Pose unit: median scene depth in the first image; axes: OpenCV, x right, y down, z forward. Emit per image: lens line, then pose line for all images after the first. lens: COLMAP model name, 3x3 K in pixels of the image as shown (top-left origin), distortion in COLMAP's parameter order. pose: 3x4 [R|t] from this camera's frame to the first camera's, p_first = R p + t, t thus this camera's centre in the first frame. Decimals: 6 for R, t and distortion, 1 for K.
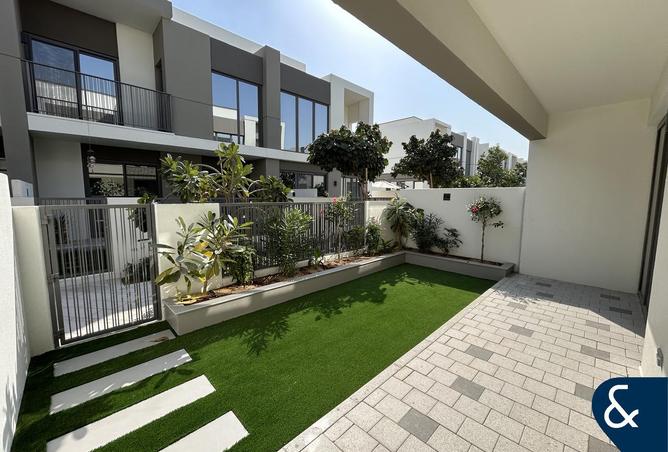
lens RADIAL K [[280.6, 0, 334.0], [0, 280.6, 226.0], [0, 0, 1]] dist [-0.012918, -0.000182]
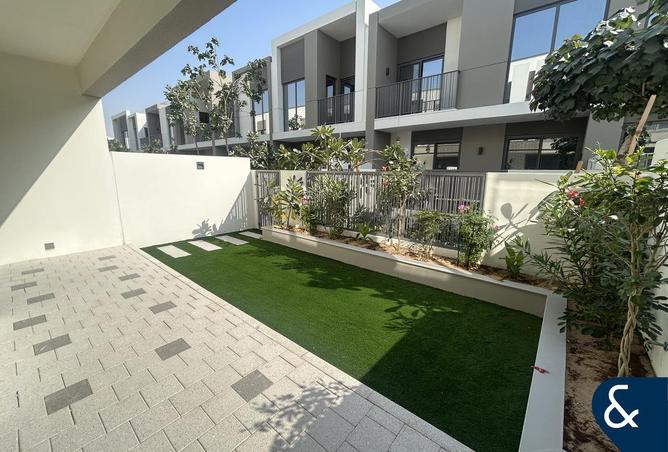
lens RADIAL K [[269.4, 0, 331.4], [0, 269.4, 223.4], [0, 0, 1]] dist [0.001750, 0.000100]
pose [[0.073457, 0.193090, -0.978427, 0.986971], [-0.109128, 0.976743, 0.184565, -0.091233], [0.991310, 0.093216, 0.092820, 0.972833]]
